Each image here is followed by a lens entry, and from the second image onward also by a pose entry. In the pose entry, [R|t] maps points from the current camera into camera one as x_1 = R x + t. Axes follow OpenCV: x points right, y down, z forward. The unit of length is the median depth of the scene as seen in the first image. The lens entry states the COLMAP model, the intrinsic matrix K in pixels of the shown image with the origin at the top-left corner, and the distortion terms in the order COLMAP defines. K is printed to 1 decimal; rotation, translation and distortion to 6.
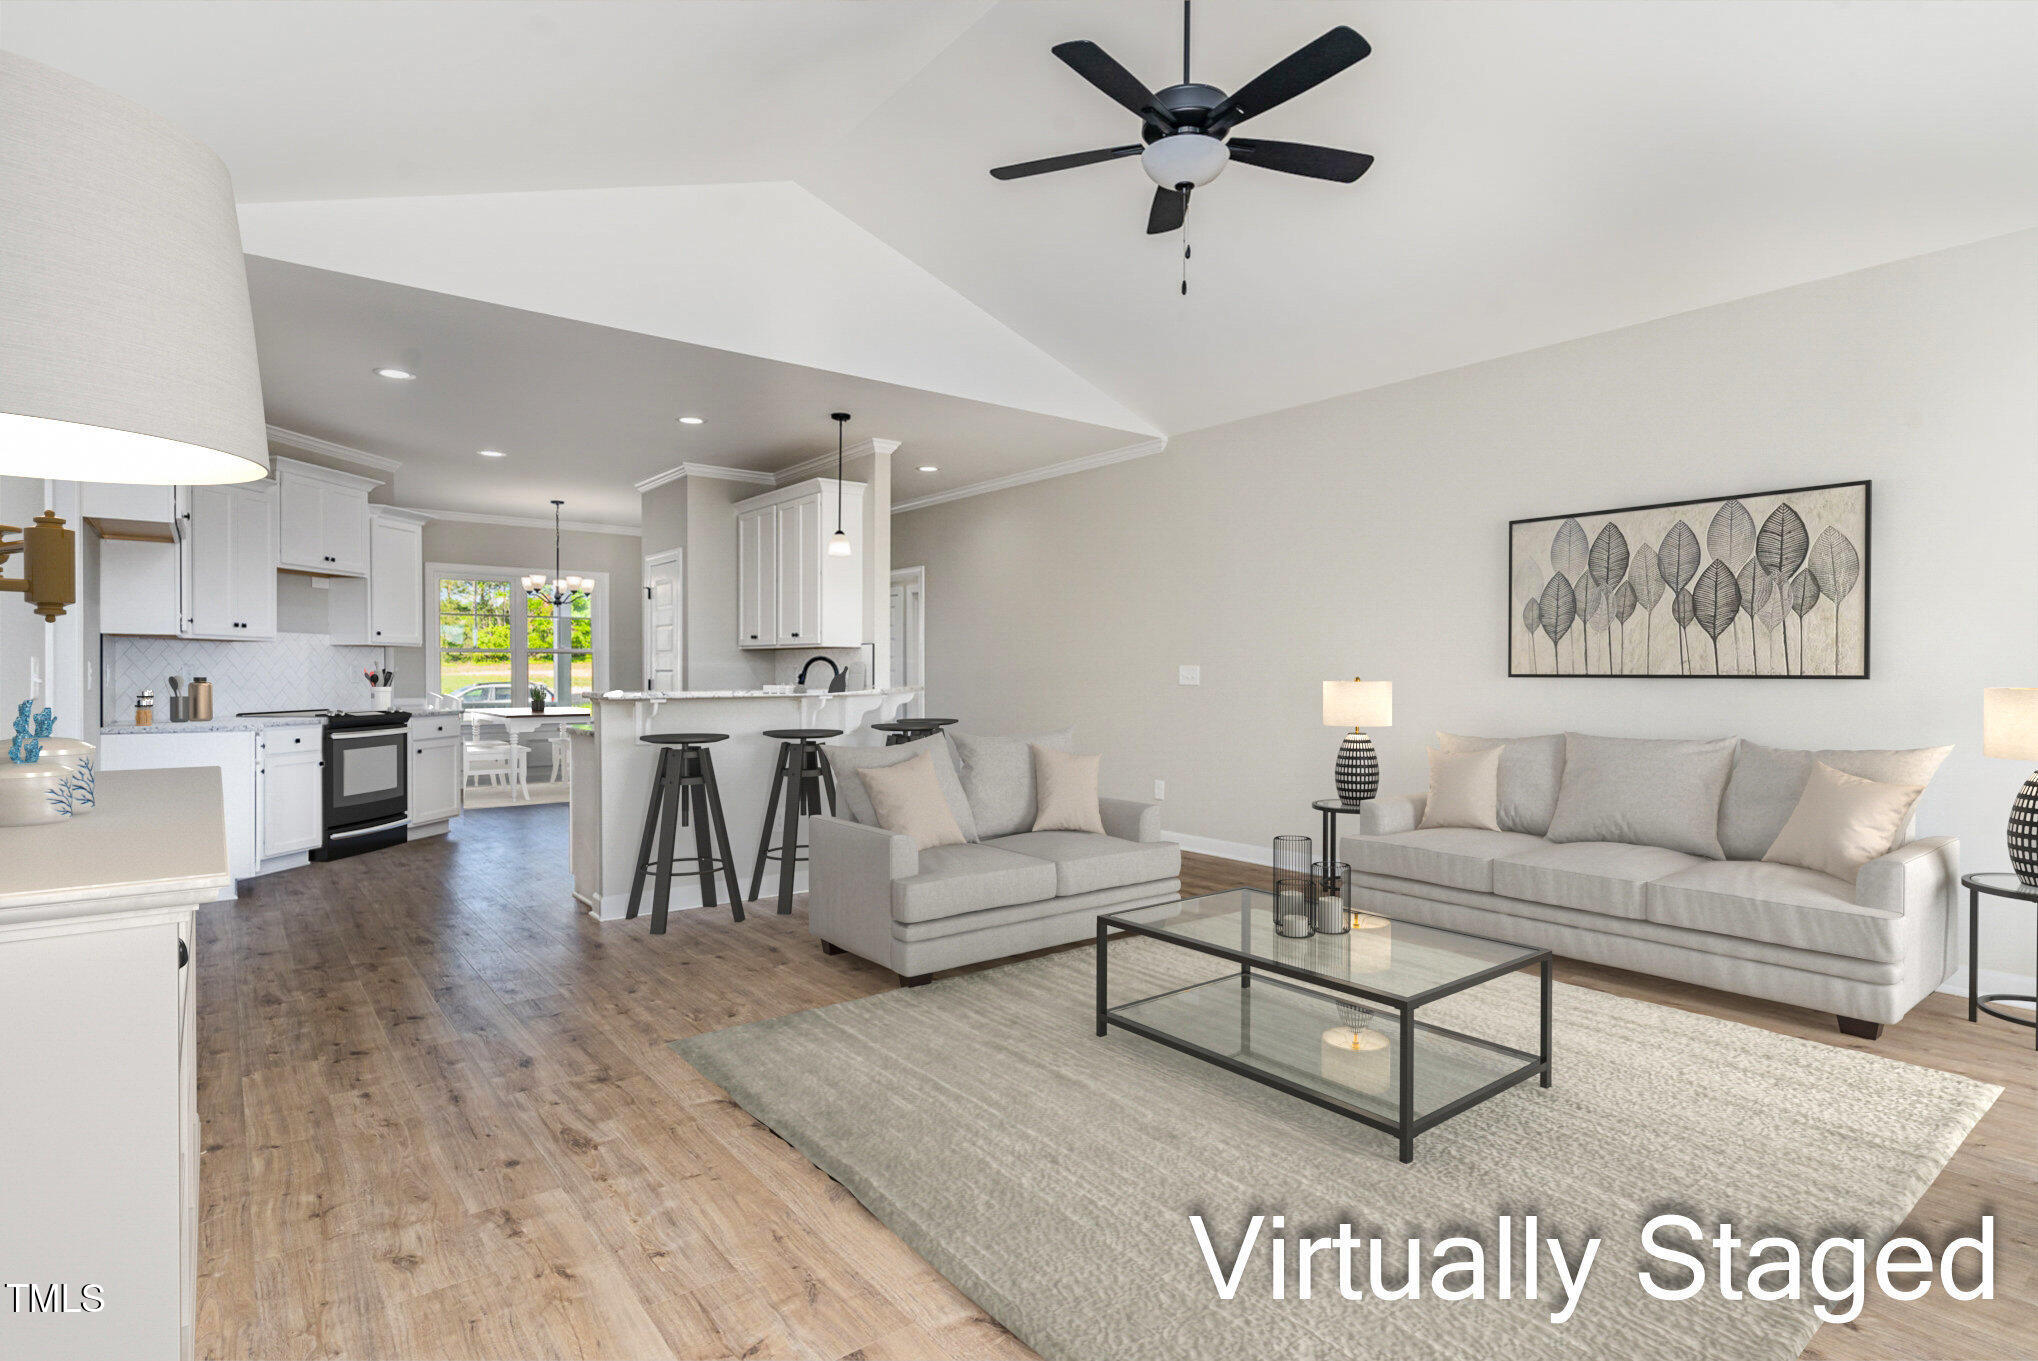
lens RADIAL K [[1015.9, 0, 995.2], [0, 1015.9, 681.6], [0, 0, 1]] dist [0.001784, -0.000313]
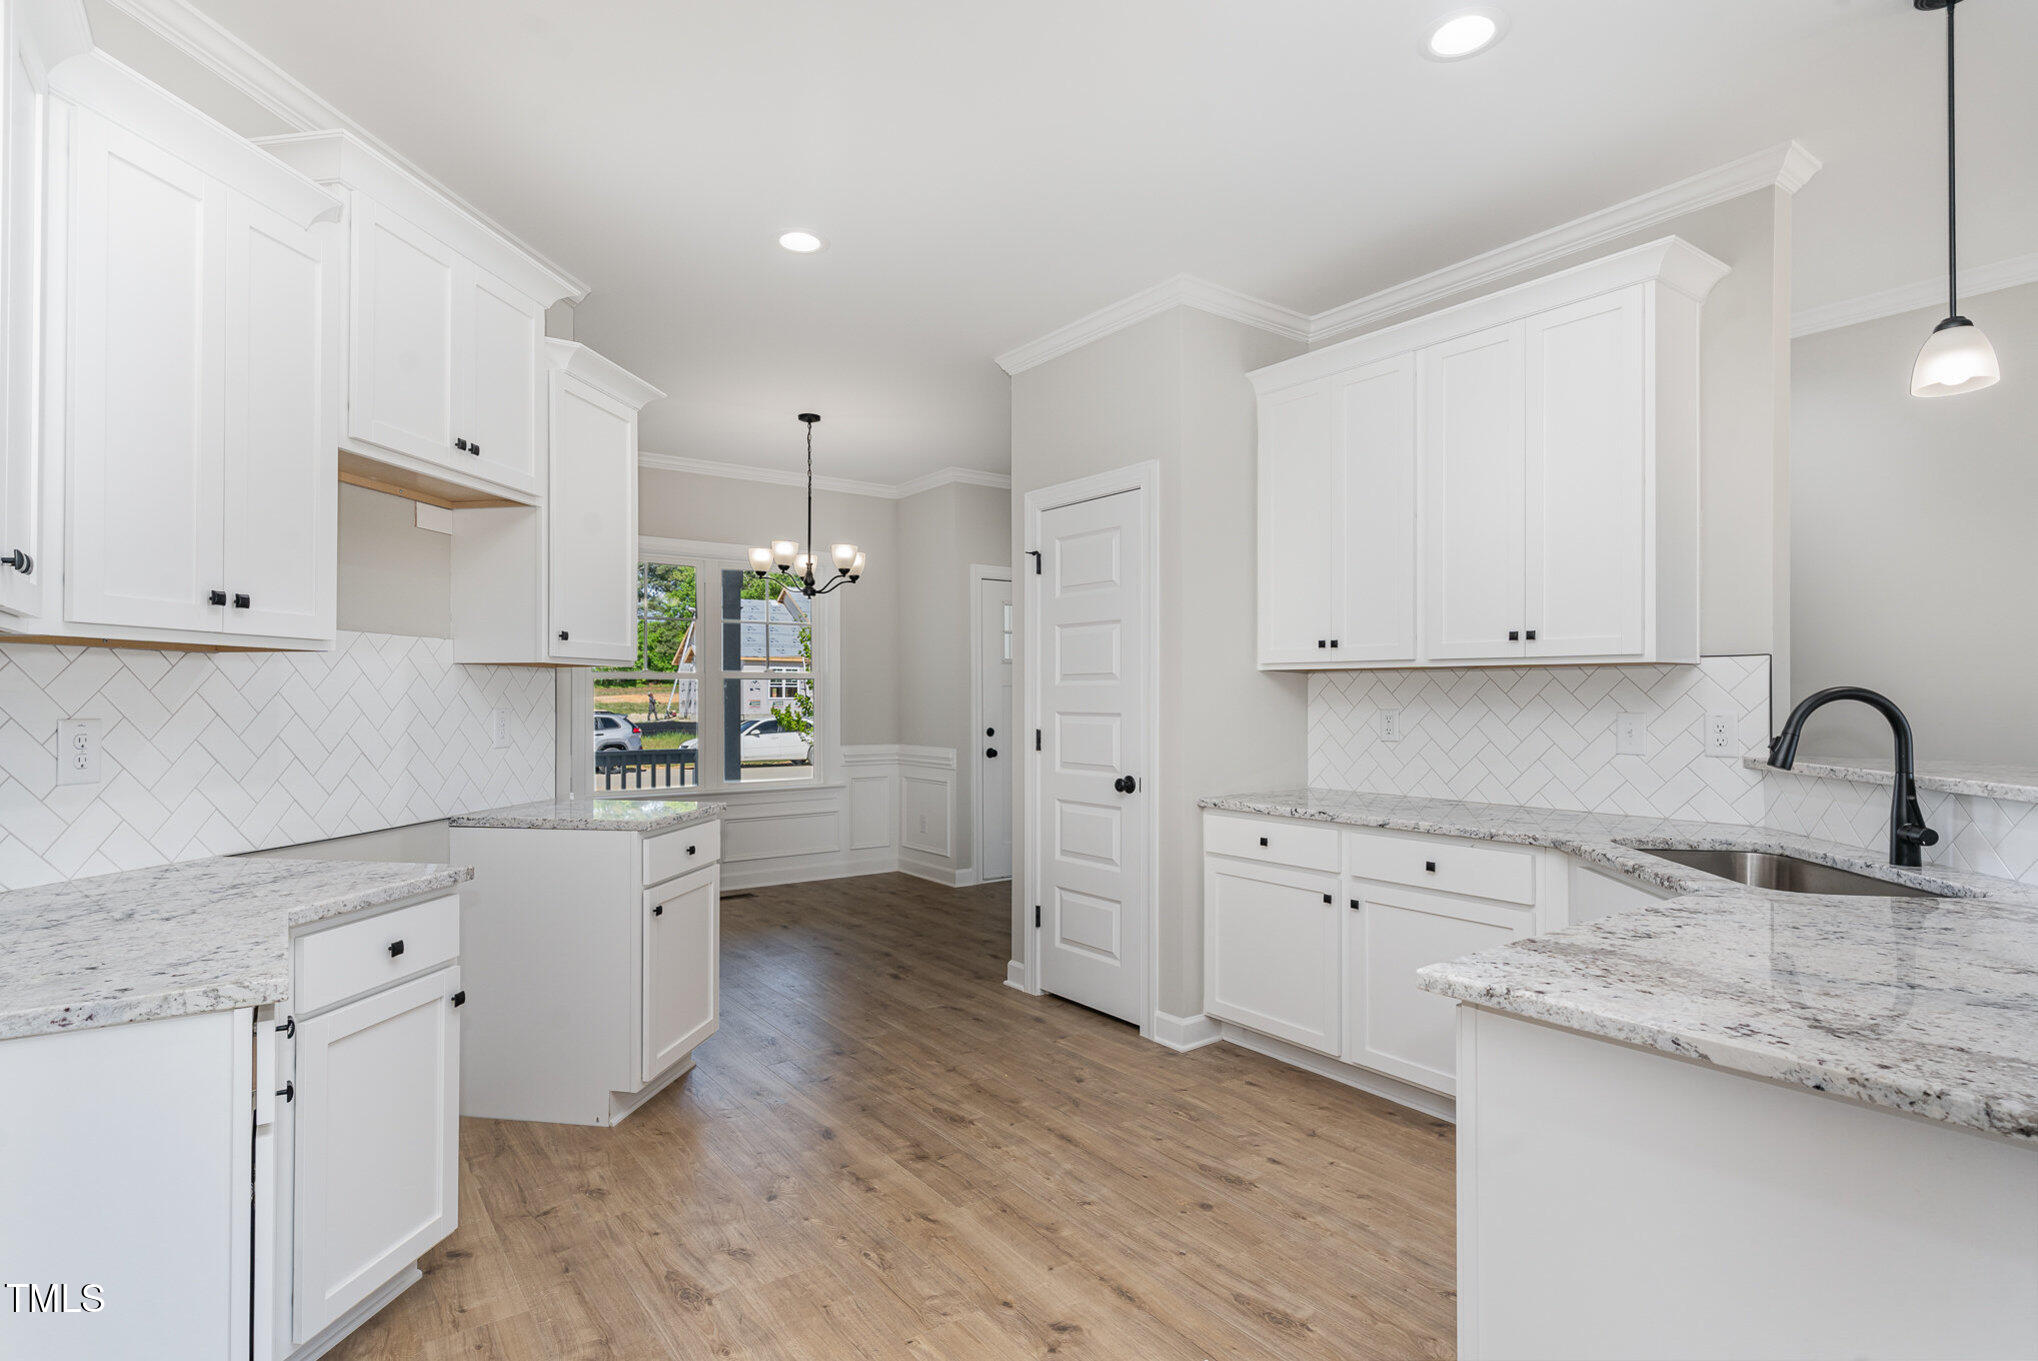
lens RADIAL K [[1039.4, 0, 1001.8], [0, 1039.4, 684.3], [0, 0, 1]] dist [-0.002956, -0.000218]
pose [[0.999259, -0.000861, -0.038487, -0.306036], [0.000019, 0.999761, -0.021851, -0.013261], [0.038497, 0.021834, 0.999020, 0.430133]]
